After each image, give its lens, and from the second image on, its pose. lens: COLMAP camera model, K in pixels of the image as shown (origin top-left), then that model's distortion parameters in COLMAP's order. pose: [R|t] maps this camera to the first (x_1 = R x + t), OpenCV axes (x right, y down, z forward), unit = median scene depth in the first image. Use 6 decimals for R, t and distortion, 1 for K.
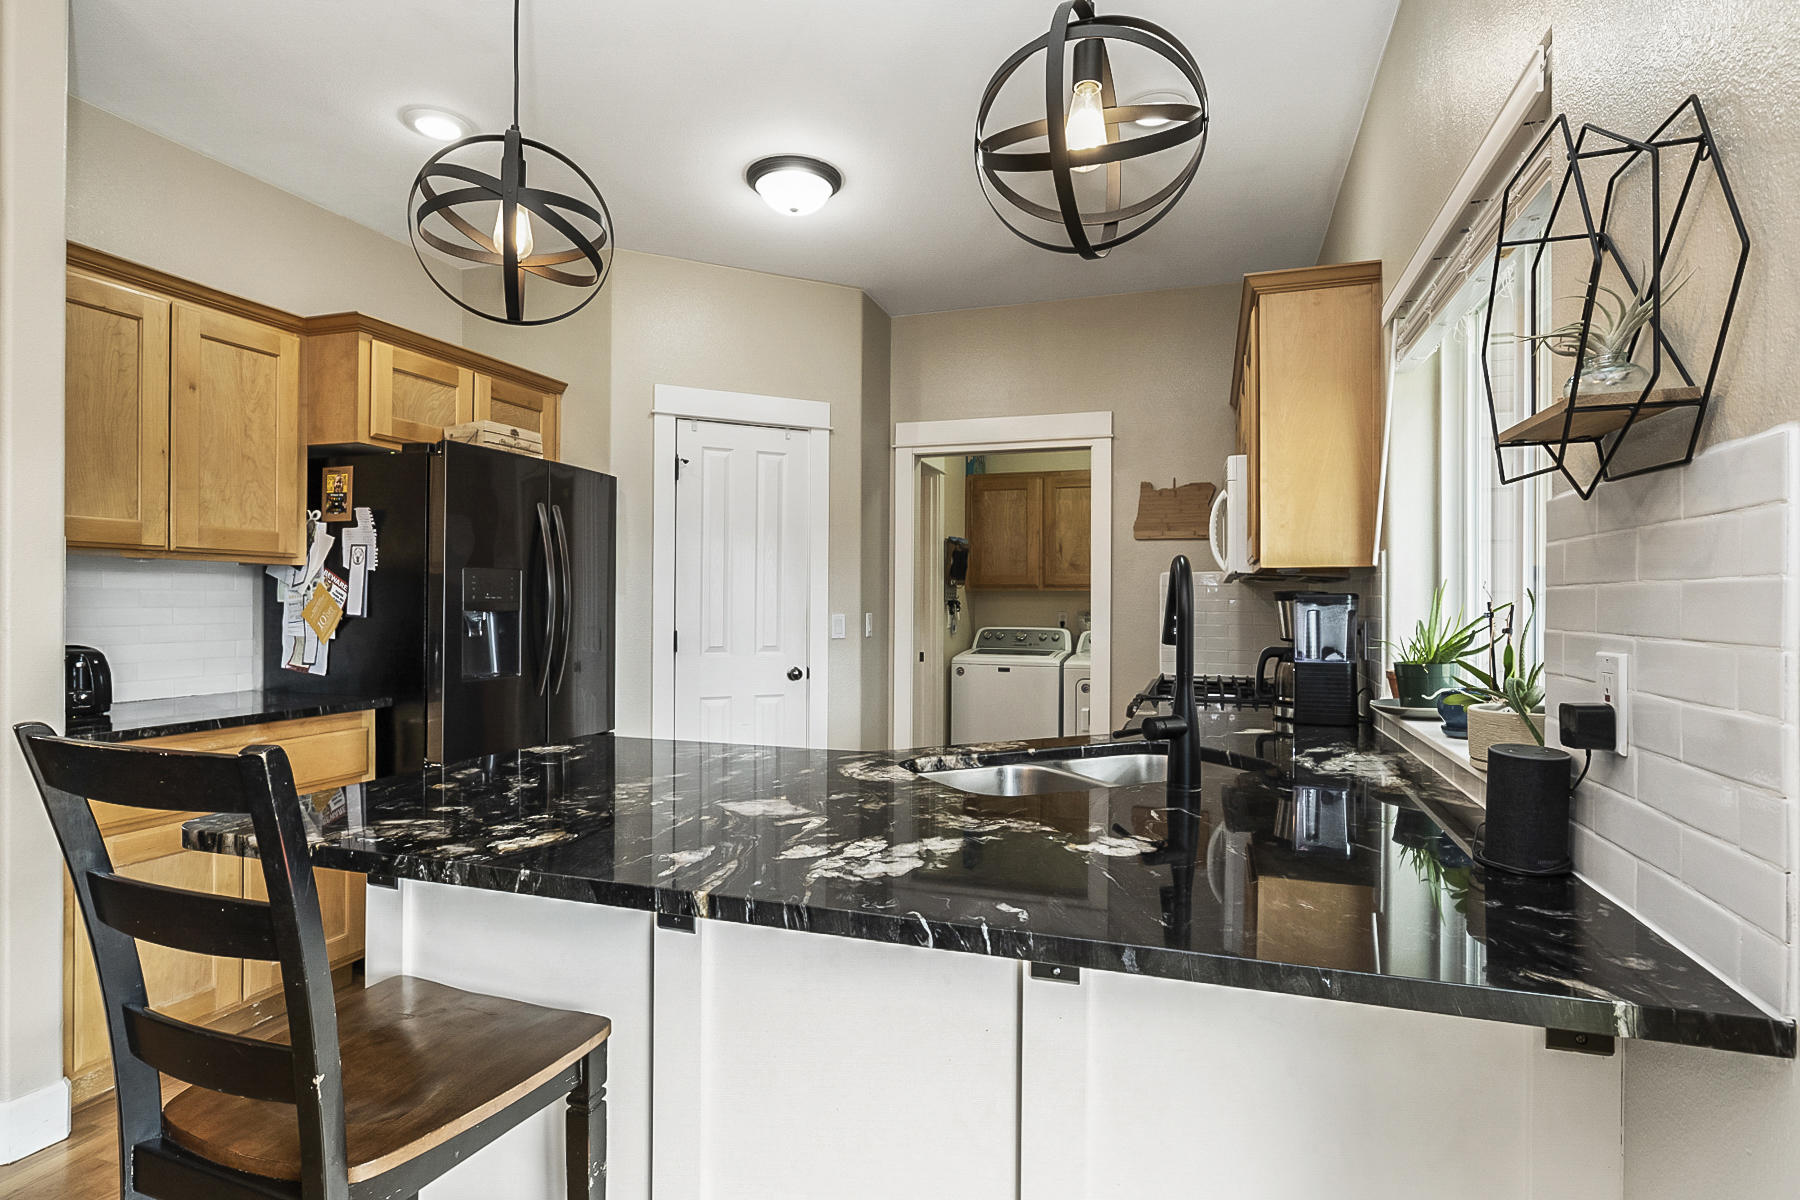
lens RADIAL K [[920.3, 0, 899.4], [0, 920.3, 601.7], [0, 0, 1]] dist [-0.006278, 0.003566]
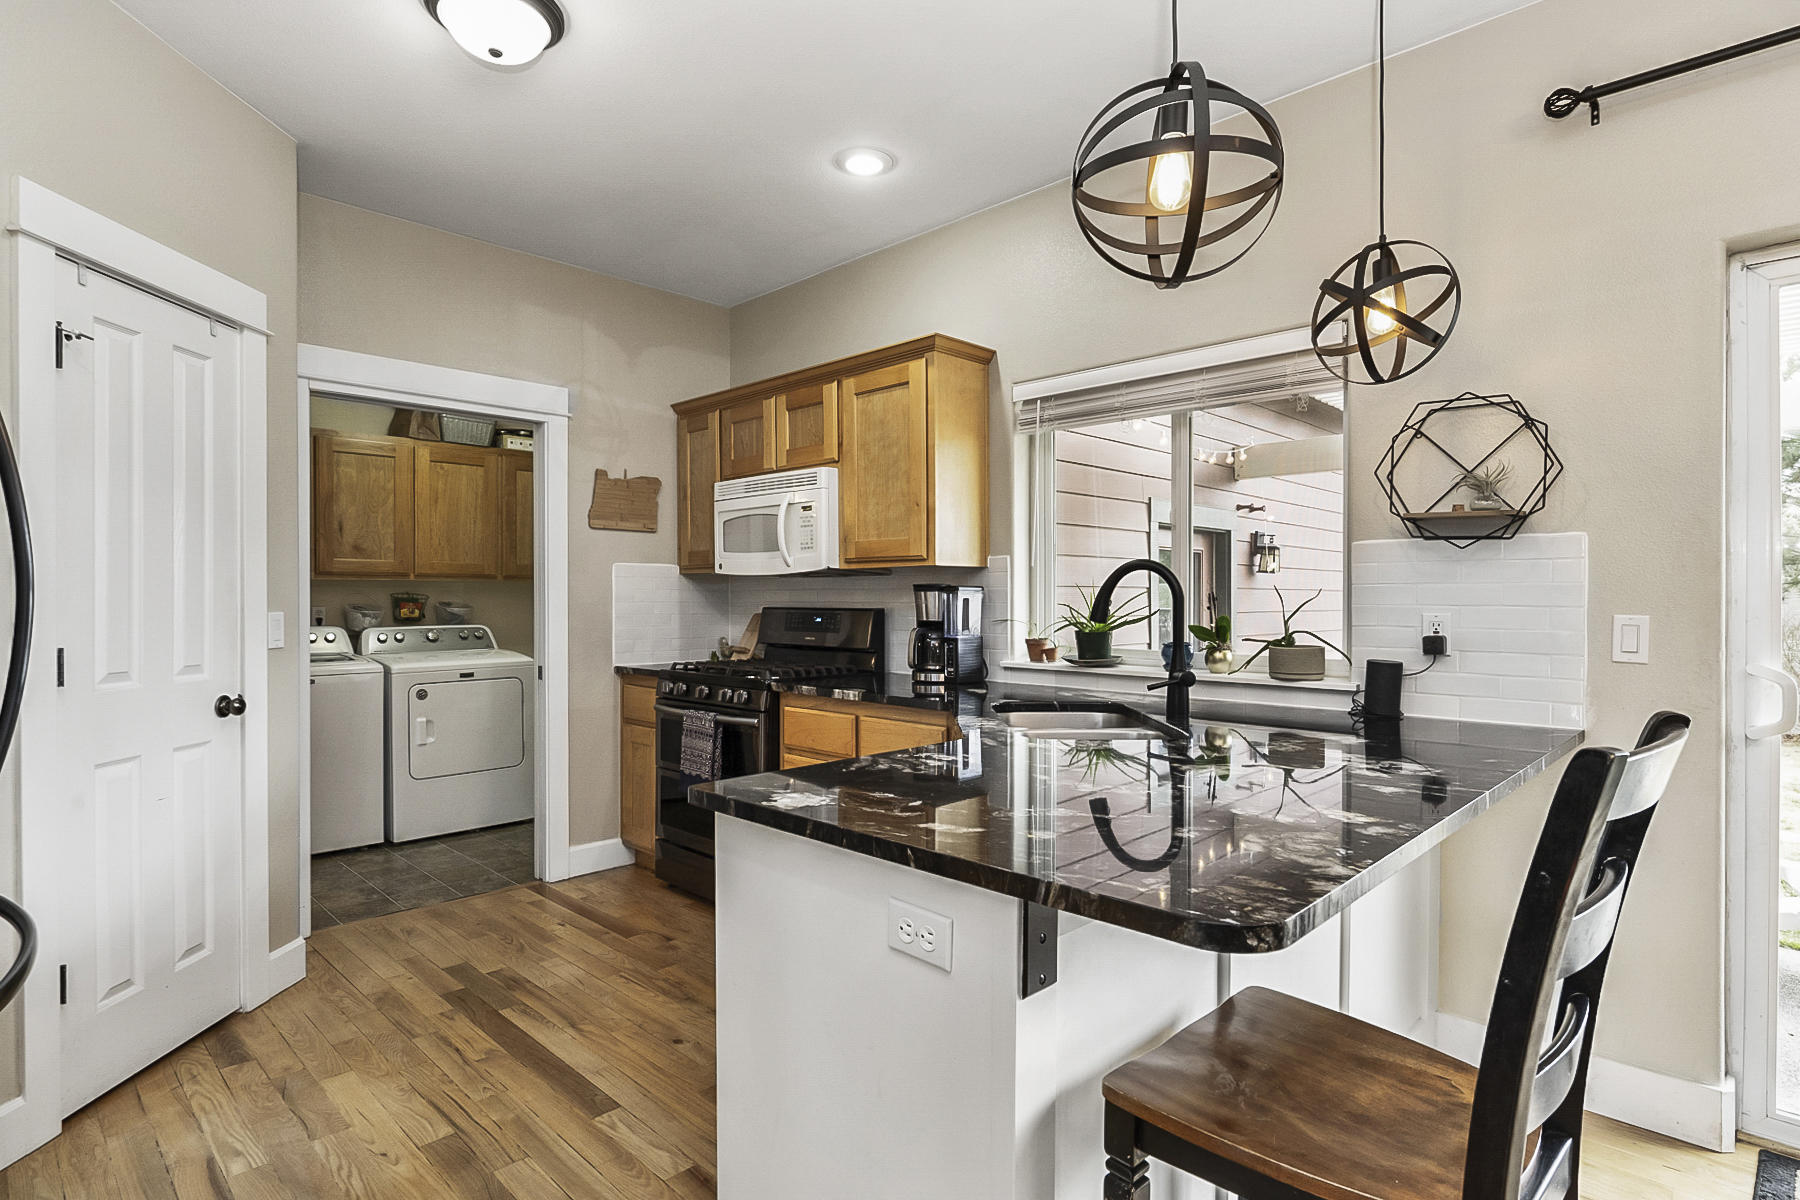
lens RADIAL K [[920.3, 0, 900.8], [0, 920.3, 604.8], [0, 0, 1]] dist [-0.006278, 0.003566]
pose [[0.436614, -0.013235, 0.899552, -0.468506], [0.001729, 0.999902, 0.013872, -0.000147], [-0.899647, -0.004501, 0.436594, 0.291899]]
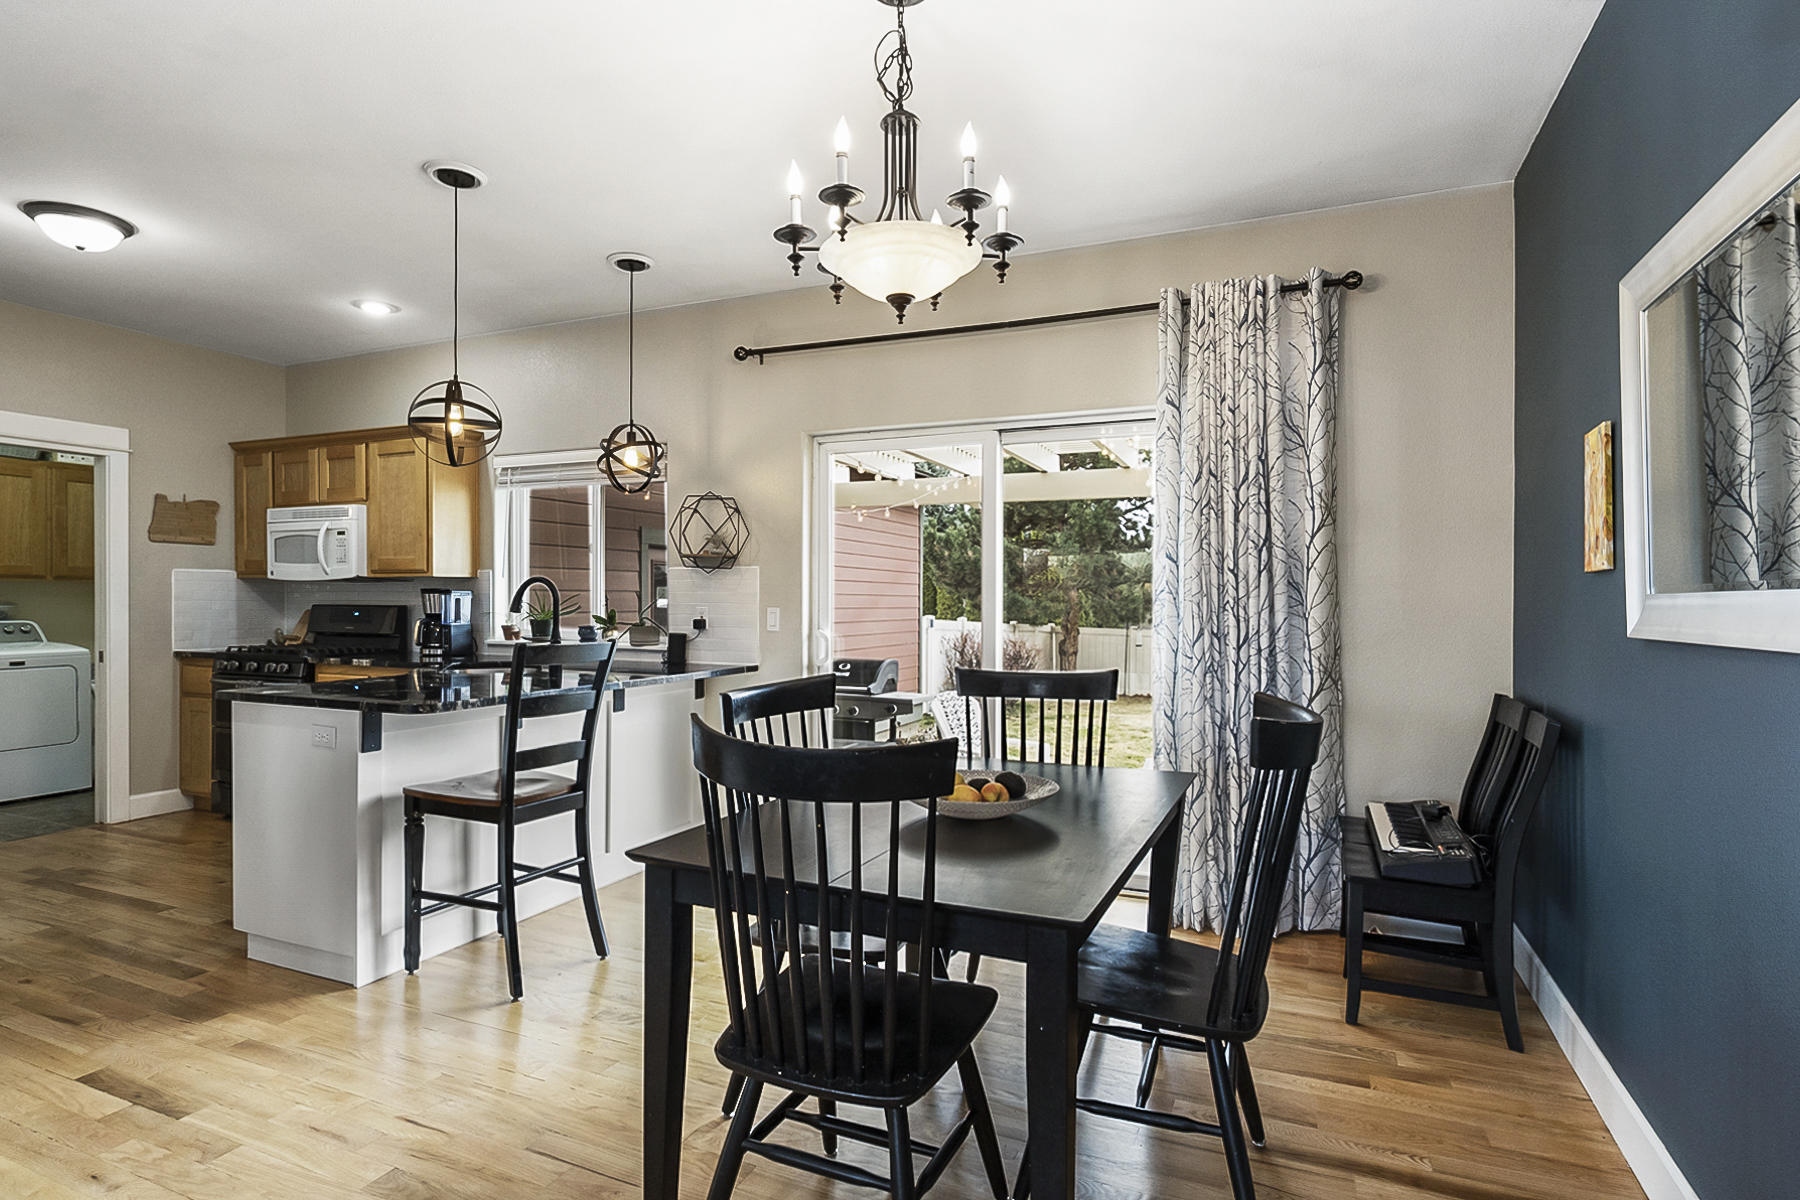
lens RADIAL K [[920.3, 0, 896.9], [0, 920.3, 607.2], [0, 0, 1]] dist [-0.006278, 0.003566]
pose [[0.088171, -0.014177, 0.996004, -0.859031], [-0.005339, 0.999878, 0.014705, -0.003764], [-0.996091, -0.006614, 0.088085, -0.078486]]
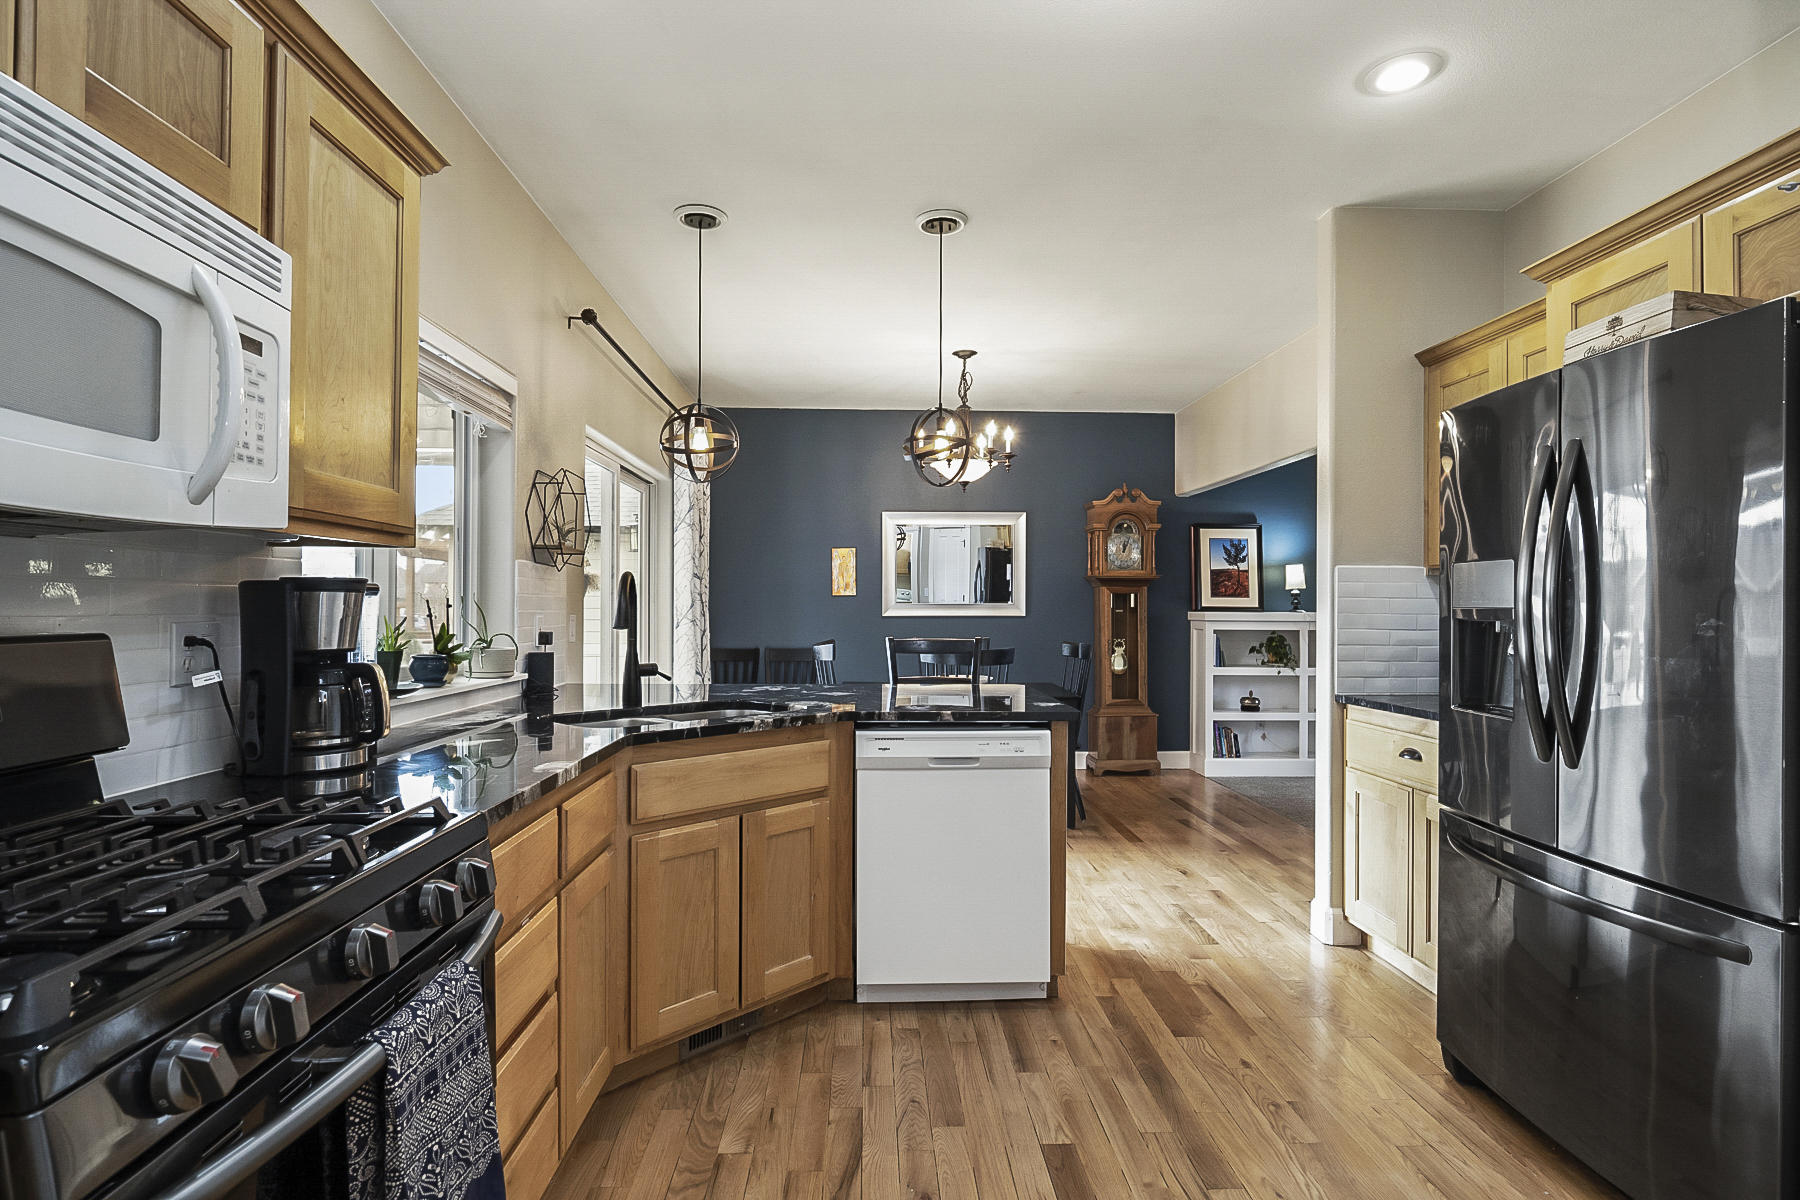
lens RADIAL K [[920.3, 0, 903.2], [0, 920.3, 602.0], [0, 0, 1]] dist [-0.006278, 0.003566]
pose [[-0.932456, -0.006245, -0.361230, 0.177417], [-0.003774, 0.999964, -0.007545, 0.005587], [0.361264, -0.005673, -0.932446, 1.094918]]
